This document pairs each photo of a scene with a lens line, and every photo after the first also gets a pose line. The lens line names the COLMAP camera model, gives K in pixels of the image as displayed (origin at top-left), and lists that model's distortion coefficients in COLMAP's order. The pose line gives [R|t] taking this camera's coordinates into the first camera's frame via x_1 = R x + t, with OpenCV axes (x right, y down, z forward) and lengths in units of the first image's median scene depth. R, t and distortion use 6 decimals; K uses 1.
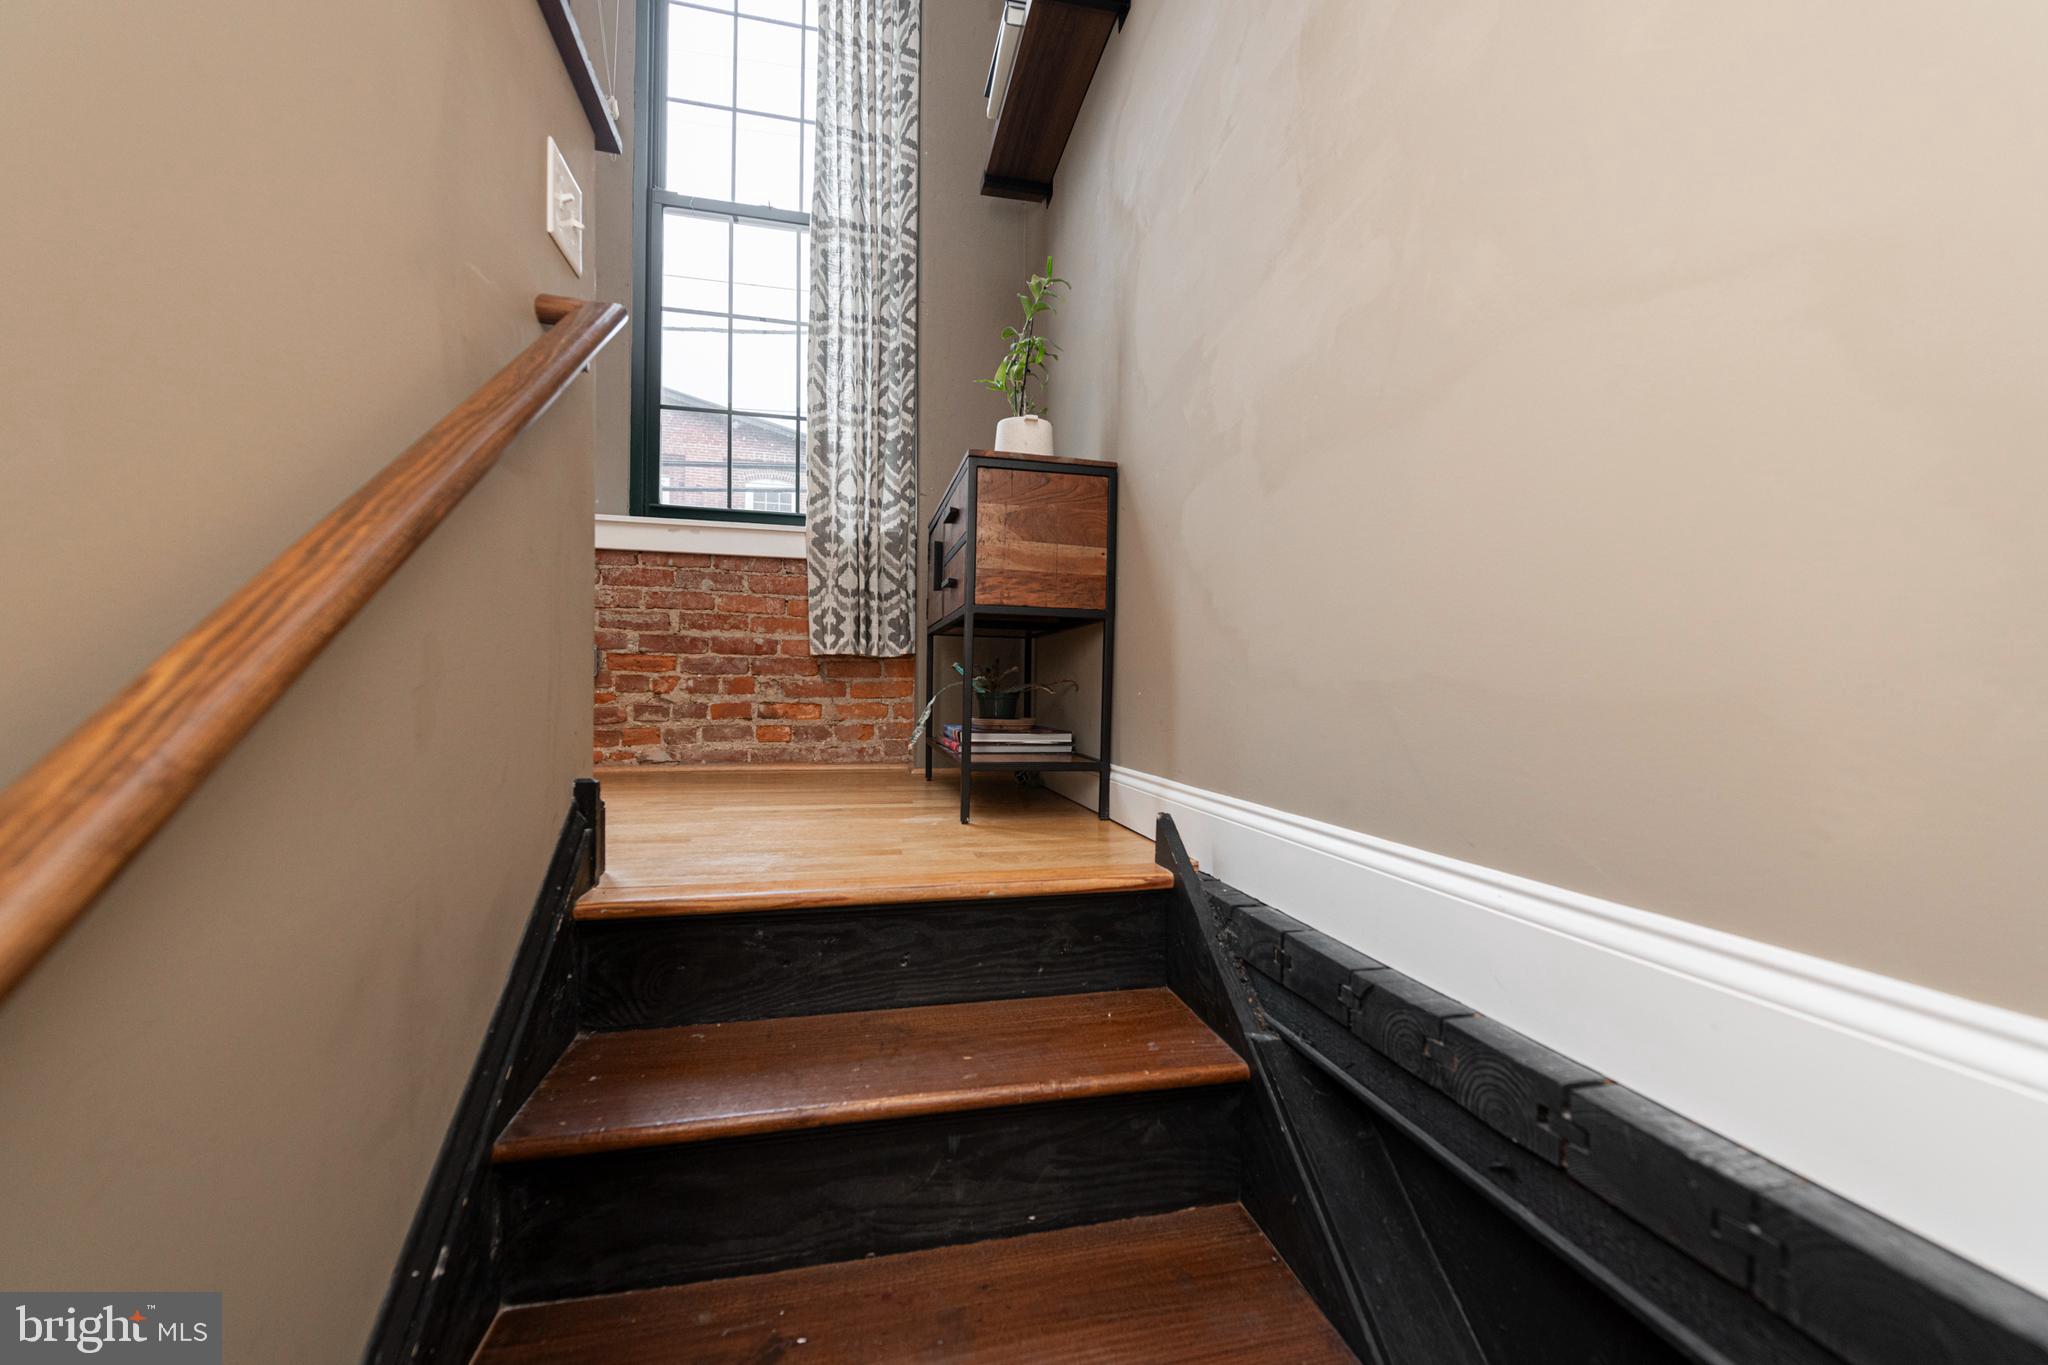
lens RADIAL K [[836.7, 0, 1027.5], [0, 836.7, 686.9], [0, 0, 1]] dist [0.012056, -0.003958]
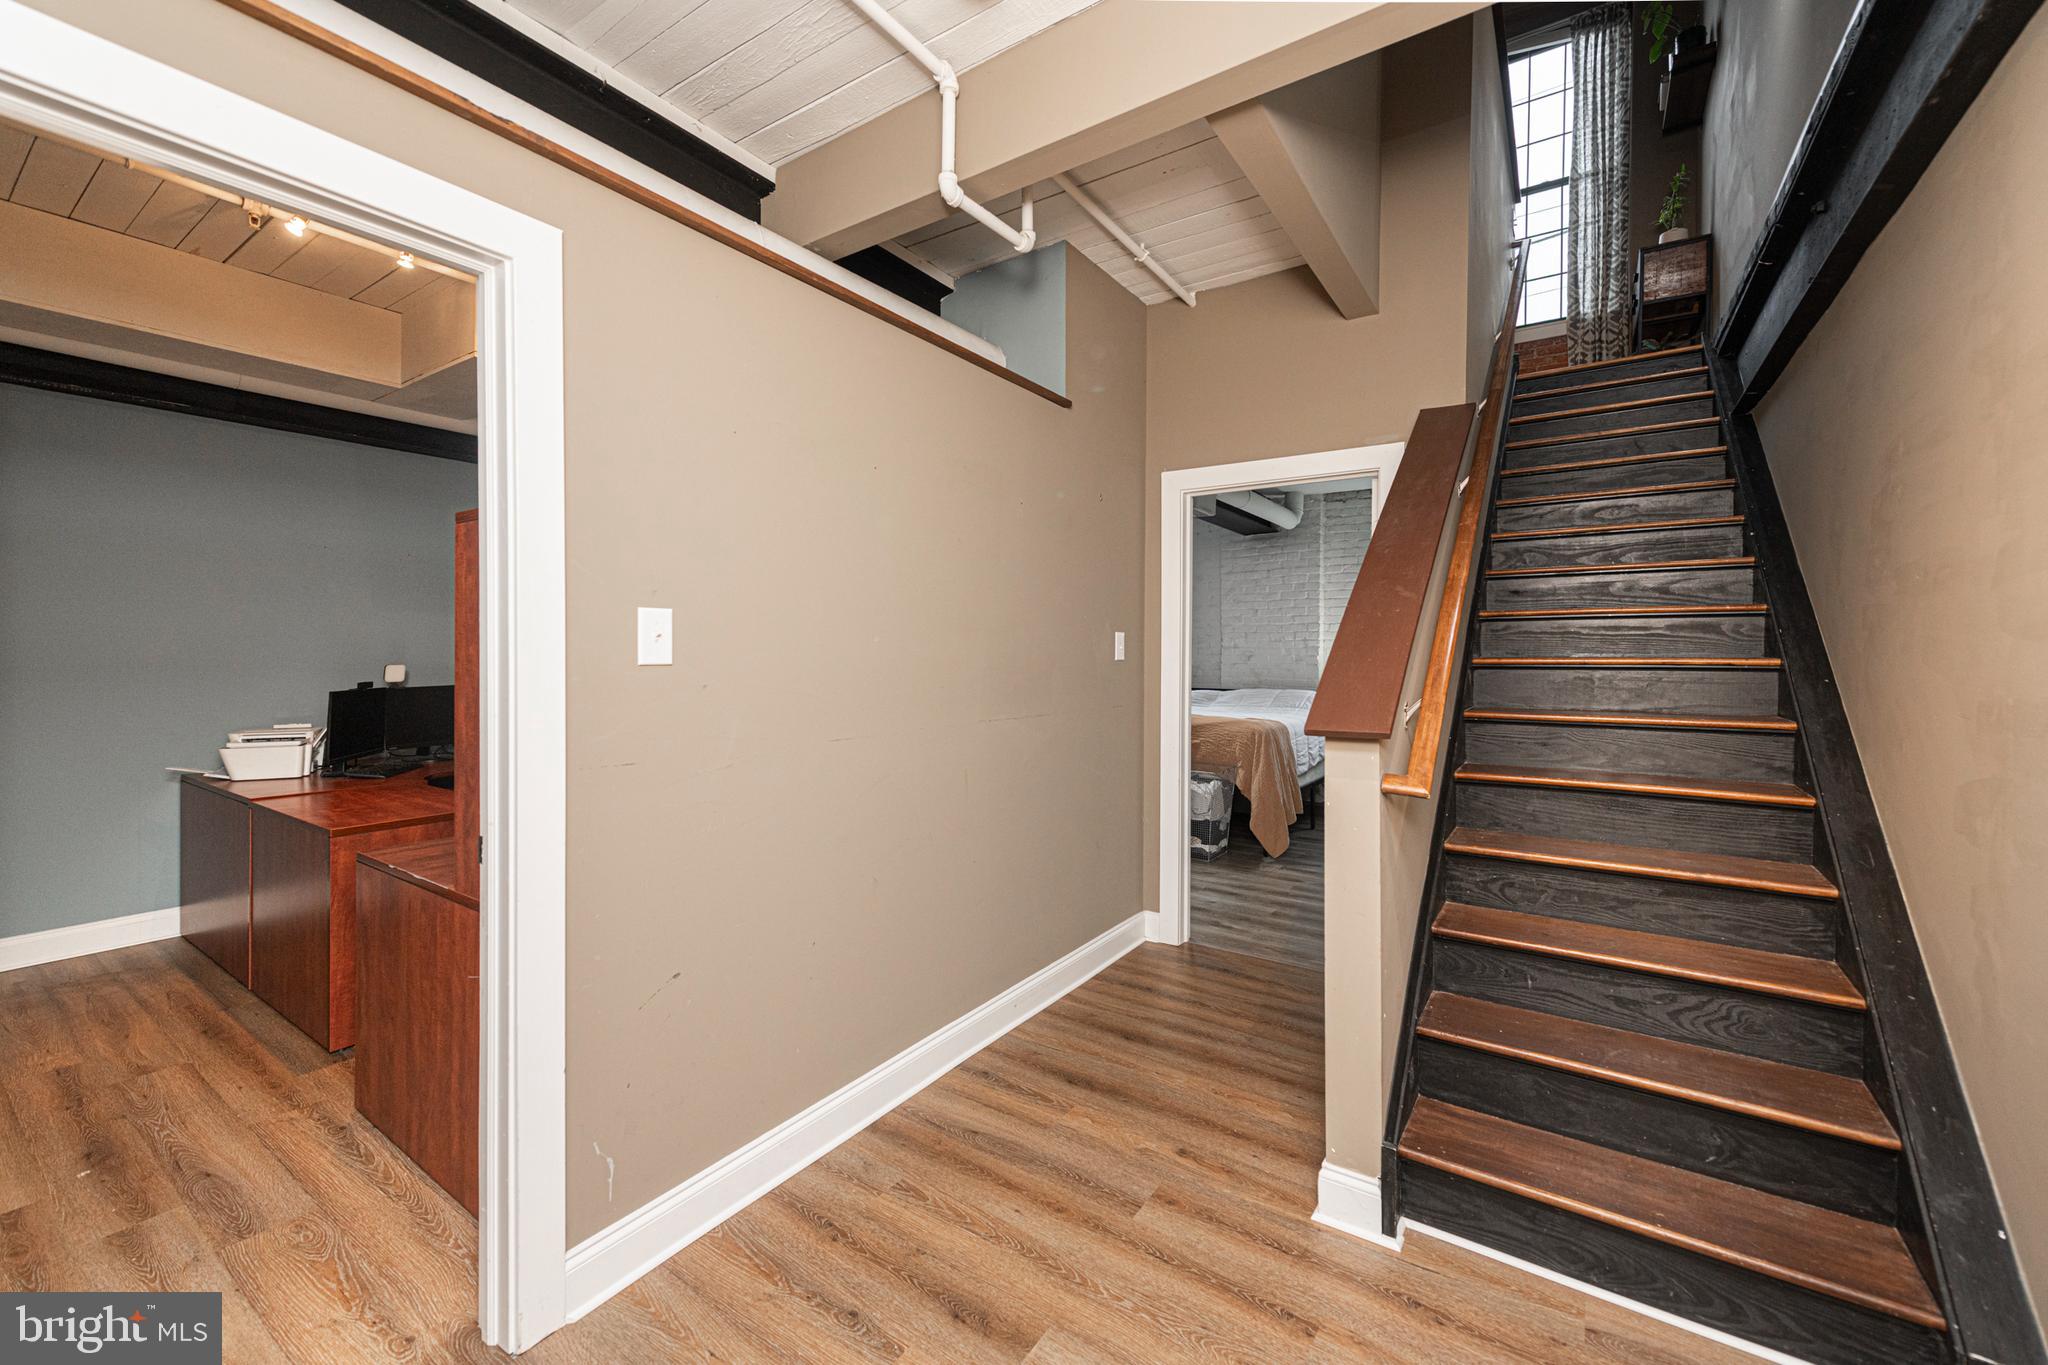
lens RADIAL K [[836.7, 0, 1011.1], [0, 836.7, 663.9], [0, 0, 1]] dist [0.012056, -0.003958]
pose [[0.681057, -0.003483, -0.732222, 0.358927], [0.004746, 0.999989, -0.000342, 0.708535], [0.732215, -0.003242, 0.681066, -1.584007]]
